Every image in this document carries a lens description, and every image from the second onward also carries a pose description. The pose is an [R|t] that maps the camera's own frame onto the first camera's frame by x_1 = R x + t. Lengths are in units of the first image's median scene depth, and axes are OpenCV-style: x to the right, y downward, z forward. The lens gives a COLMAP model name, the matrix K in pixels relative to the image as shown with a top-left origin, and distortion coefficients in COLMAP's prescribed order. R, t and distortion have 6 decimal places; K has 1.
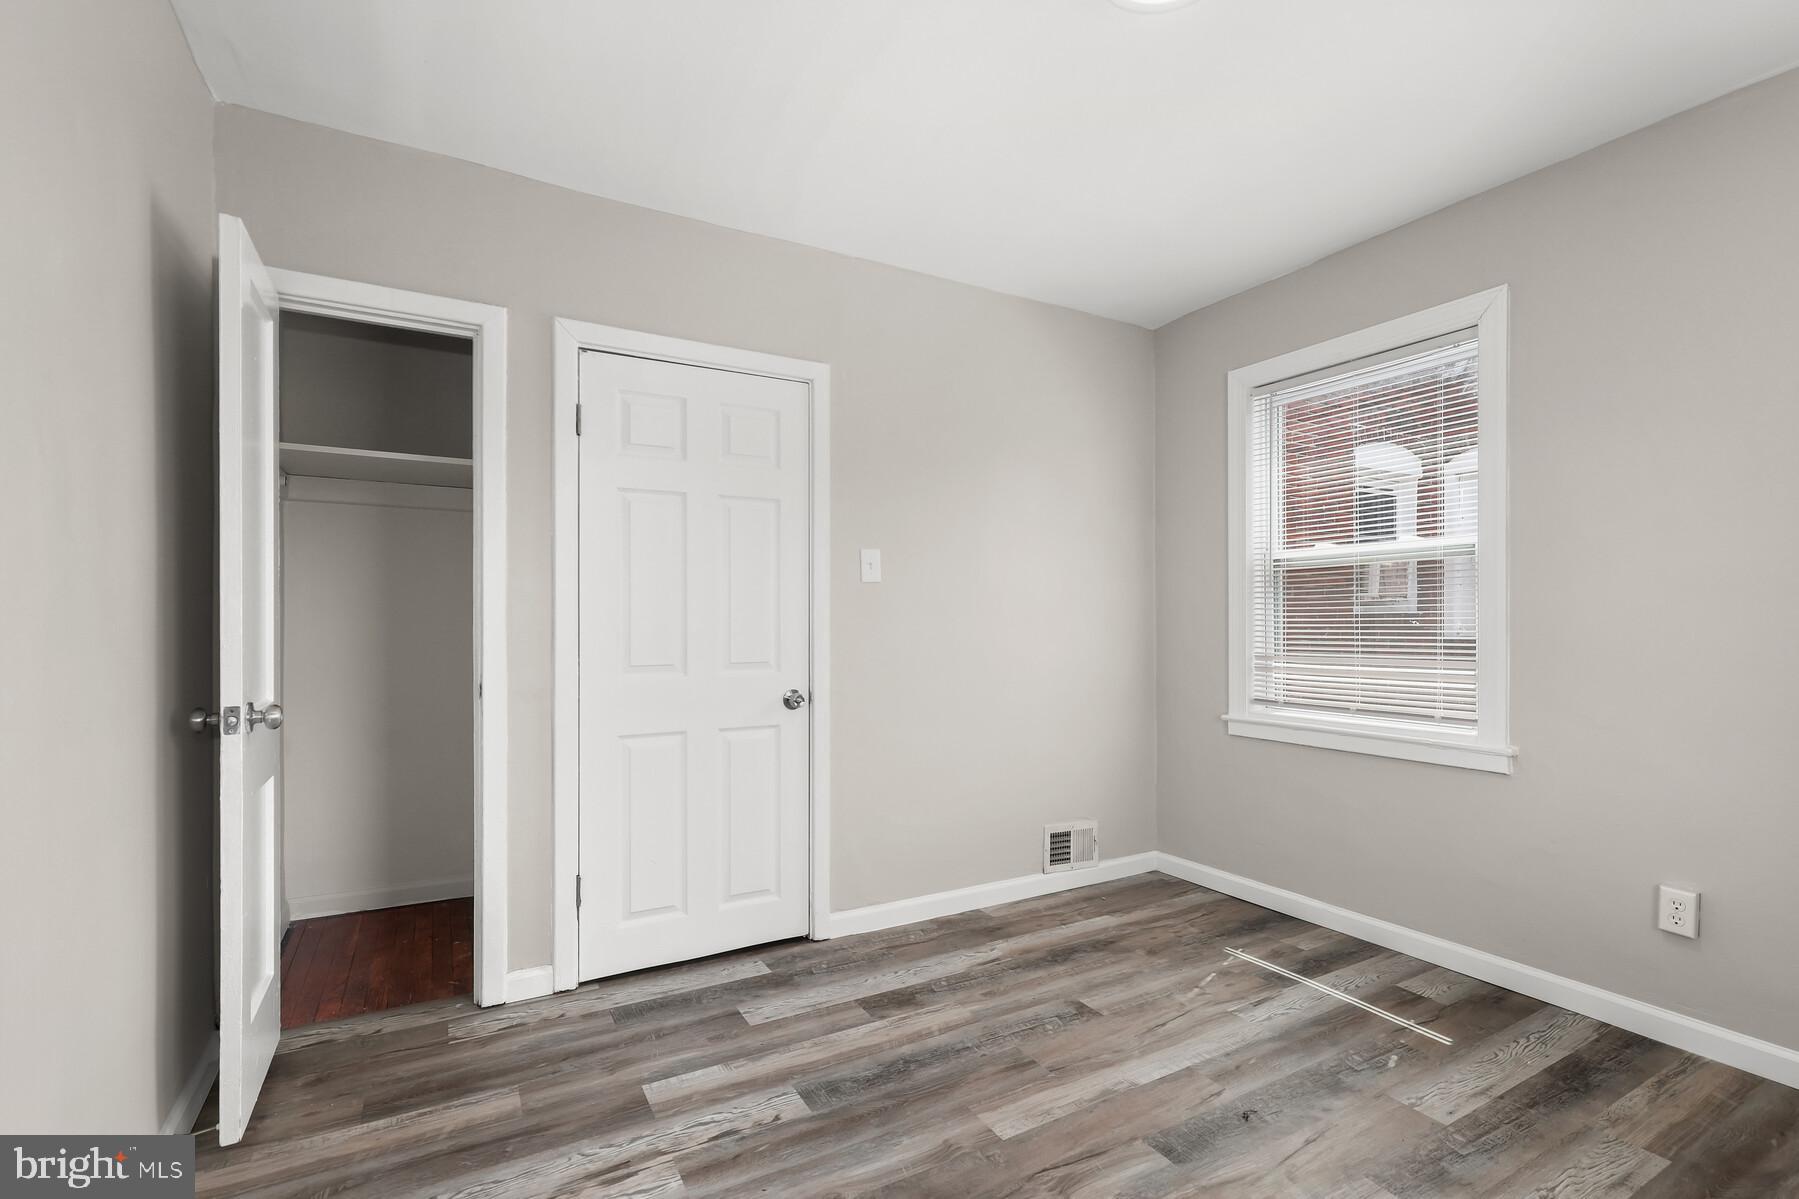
lens RADIAL K [[820.3, 0, 903.5], [0, 820.3, 604.9], [0, 0, 1]] dist [0.004535, 0.001009]
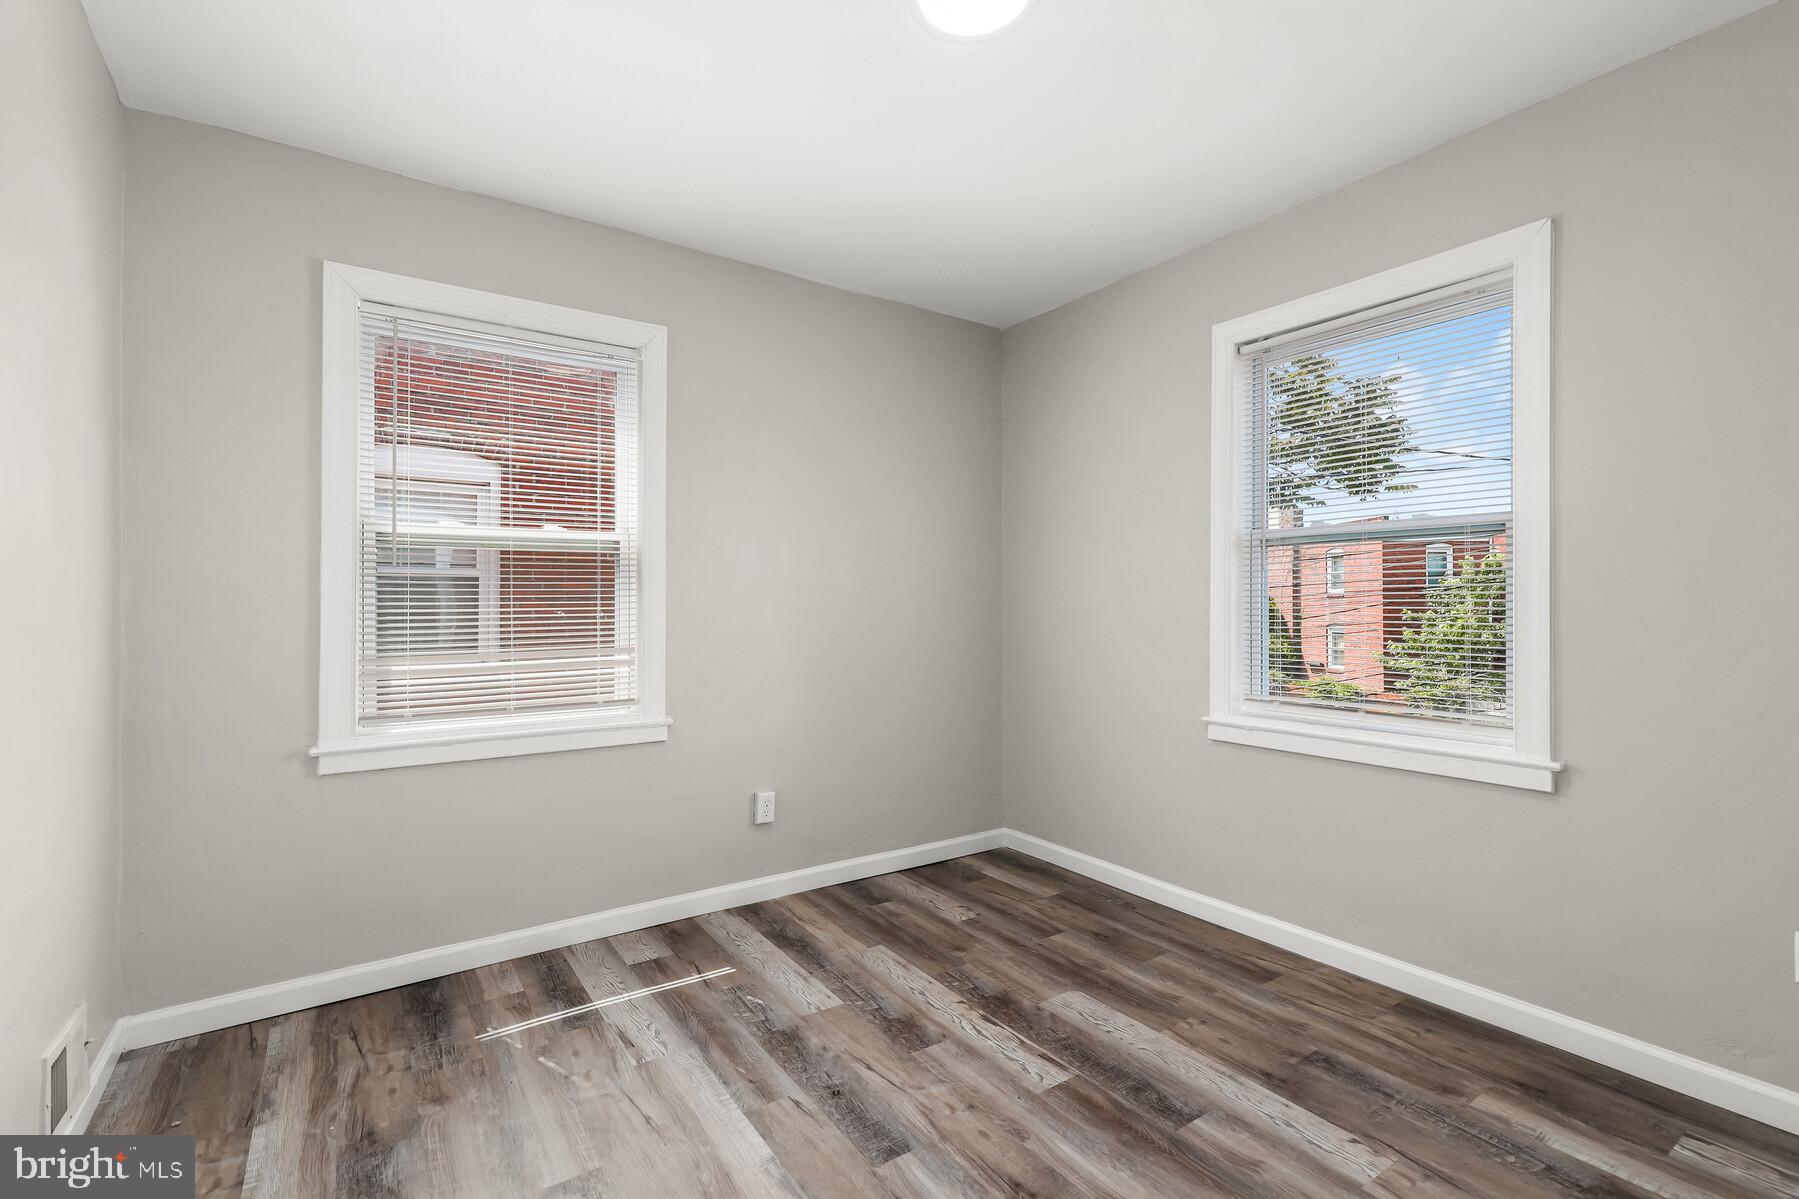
lens RADIAL K [[820.3, 0, 890.1], [0, 820.3, 595.3], [0, 0, 1]] dist [0.004535, 0.001009]
pose [[-0.085500, 0.023724, 0.996056, -0.457550], [-0.008631, 0.999661, -0.024551, 0.023361], [-0.996301, -0.010696, -0.085266, 0.761449]]
